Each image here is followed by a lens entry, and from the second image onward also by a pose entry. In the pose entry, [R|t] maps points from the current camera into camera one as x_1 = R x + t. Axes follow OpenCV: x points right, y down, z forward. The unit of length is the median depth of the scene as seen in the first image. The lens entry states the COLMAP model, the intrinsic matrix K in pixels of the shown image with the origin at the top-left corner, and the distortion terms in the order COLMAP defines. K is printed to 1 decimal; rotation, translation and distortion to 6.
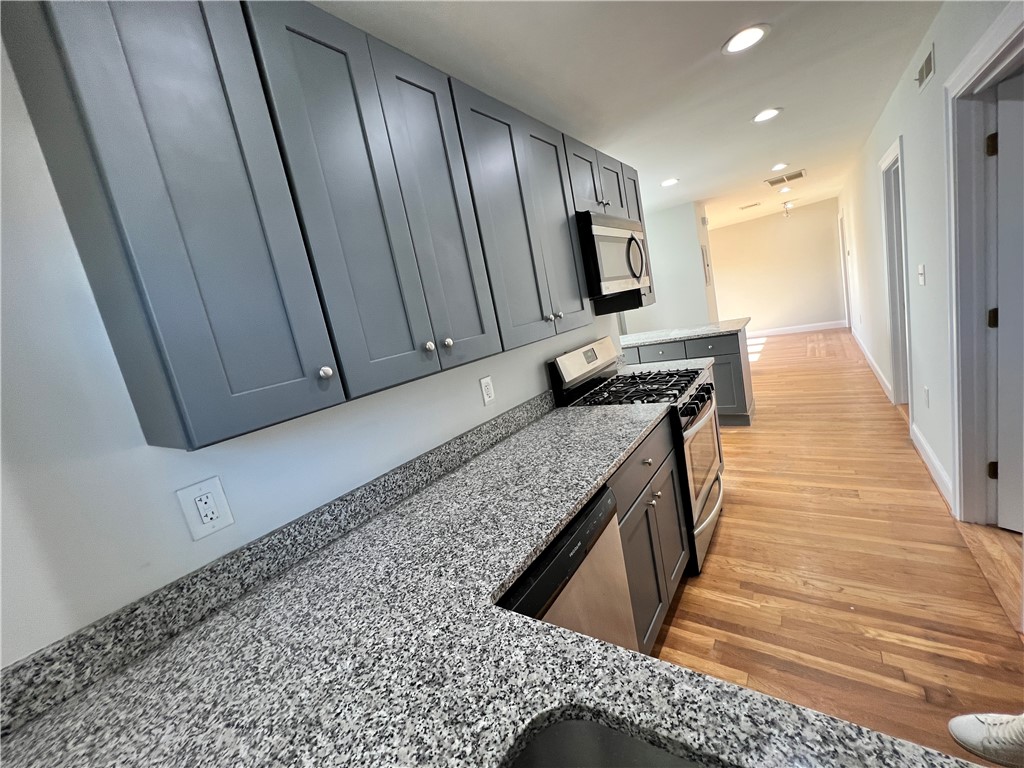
lens RADIAL K [[408.1, 0, 512.5], [0, 408.1, 377.9], [0, 0, 1]] dist [-0.002318, -0.000113]
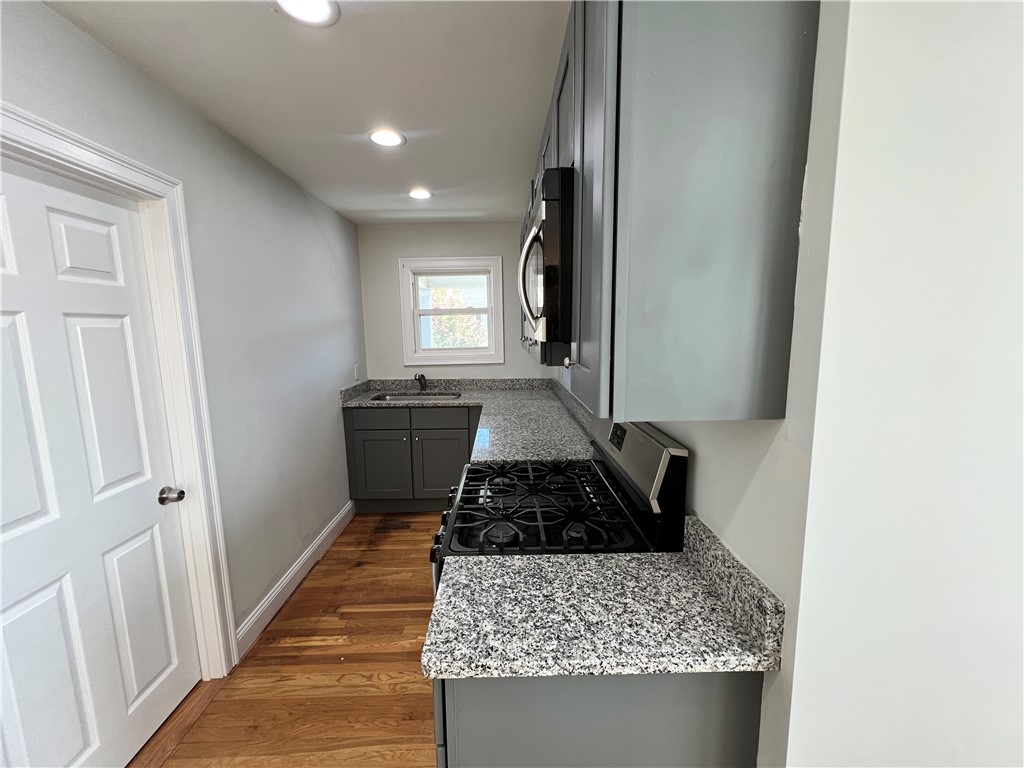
lens RADIAL K [[411.5, 0, 510.2], [0, 411.5, 379.2], [0, 0, 1]] dist [0.001338, -0.000019]
pose [[-0.789048, 0.277404, -0.548133, 1.198640], [0.078586, 0.930492, 0.357784, -0.688737], [0.609284, 0.239233, -0.756003, 2.649752]]
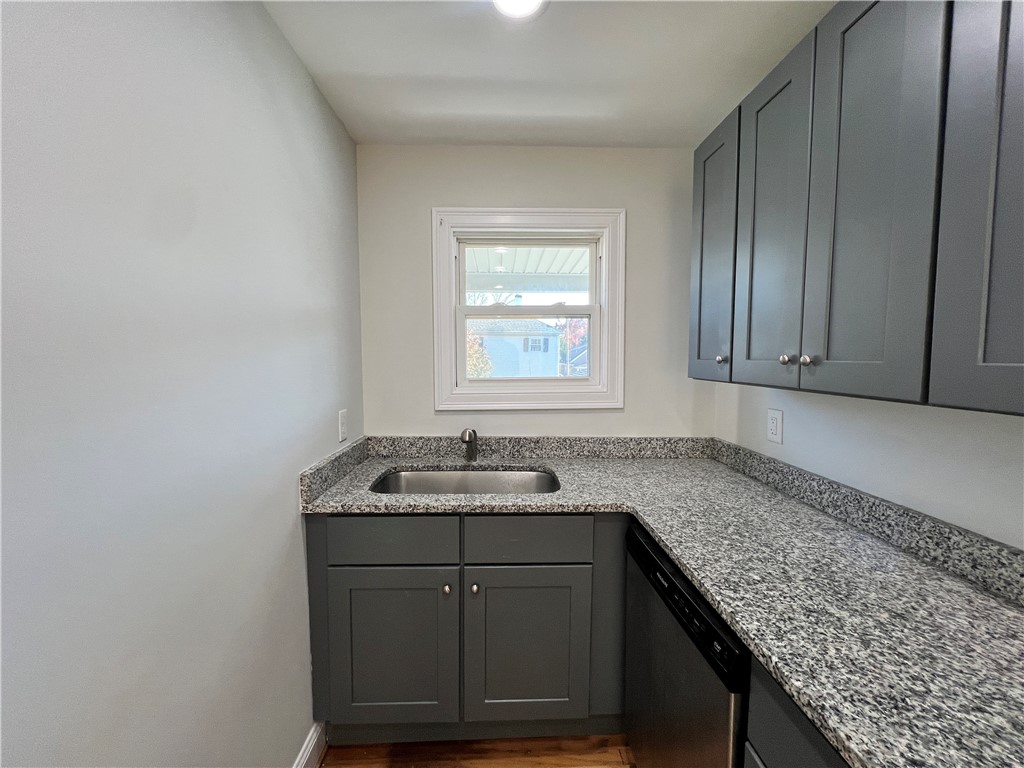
lens RADIAL K [[402.1, 0, 508.5], [0, 402.1, 377.0], [0, 0, 1]] dist [-0.002242, -0.000047]
pose [[-0.781333, 0.222646, -0.583049, 0.789826], [0.059566, 0.956542, 0.285447, -0.316805], [0.621265, 0.188300, -0.760640, 1.221149]]
